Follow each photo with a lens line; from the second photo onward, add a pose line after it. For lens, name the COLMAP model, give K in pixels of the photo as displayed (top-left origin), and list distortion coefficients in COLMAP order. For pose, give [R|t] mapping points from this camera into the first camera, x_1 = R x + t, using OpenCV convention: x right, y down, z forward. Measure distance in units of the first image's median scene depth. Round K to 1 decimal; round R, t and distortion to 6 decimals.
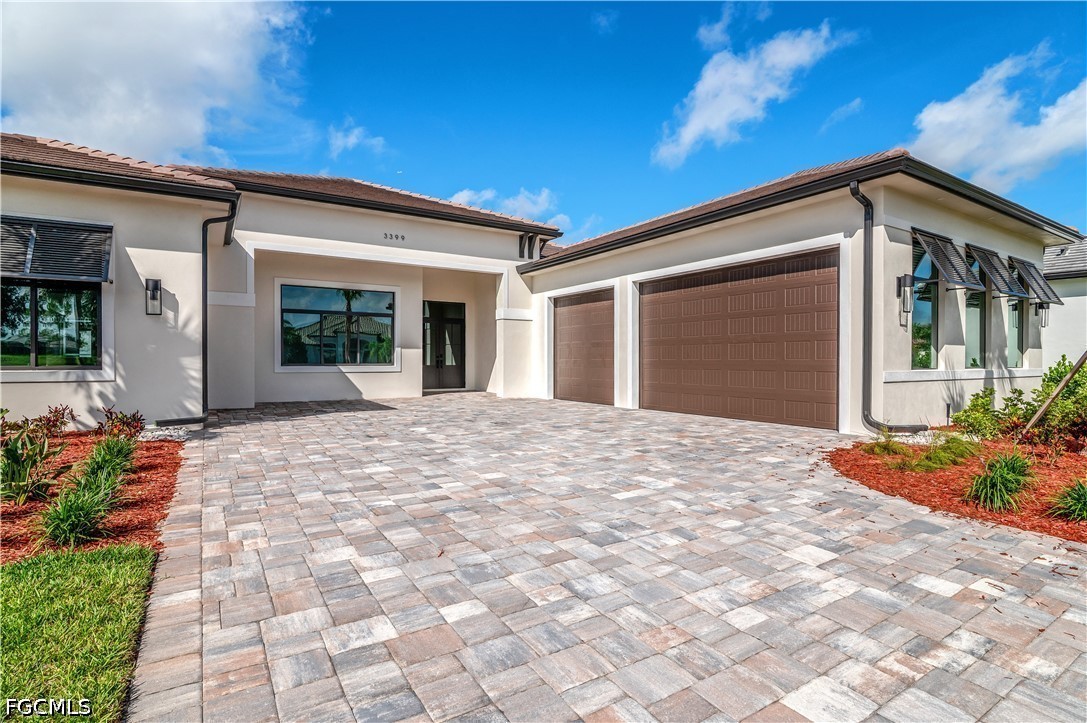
lens RADIAL K [[522.6, 0, 518.5], [0, 522.6, 364.9], [0, 0, 1]] dist [-0.007525, -0.000646]
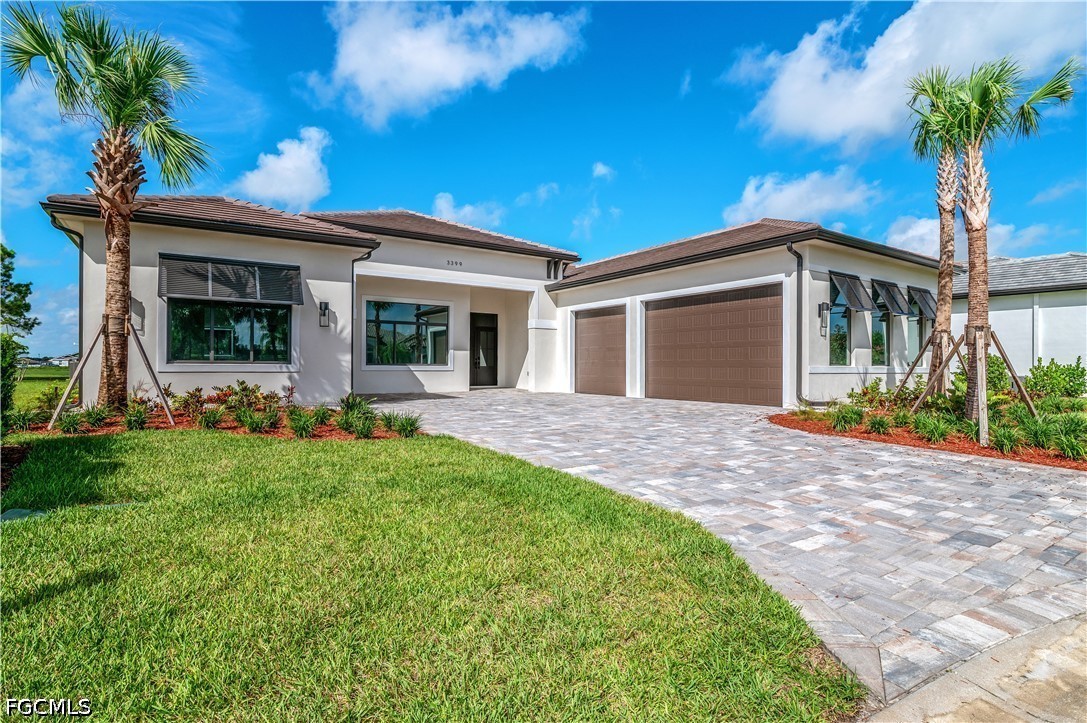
lens RADIAL K [[569.7, 0, 546.0], [0, 569.7, 364.5], [0, 0, 1]] dist [0.006788, 0.000638]
pose [[0.996025, 0.000271, 0.089078, -0.140694], [0.001065, 0.999888, -0.014952, 0.020855], [-0.089072, 0.014988, 0.995912, -0.391419]]
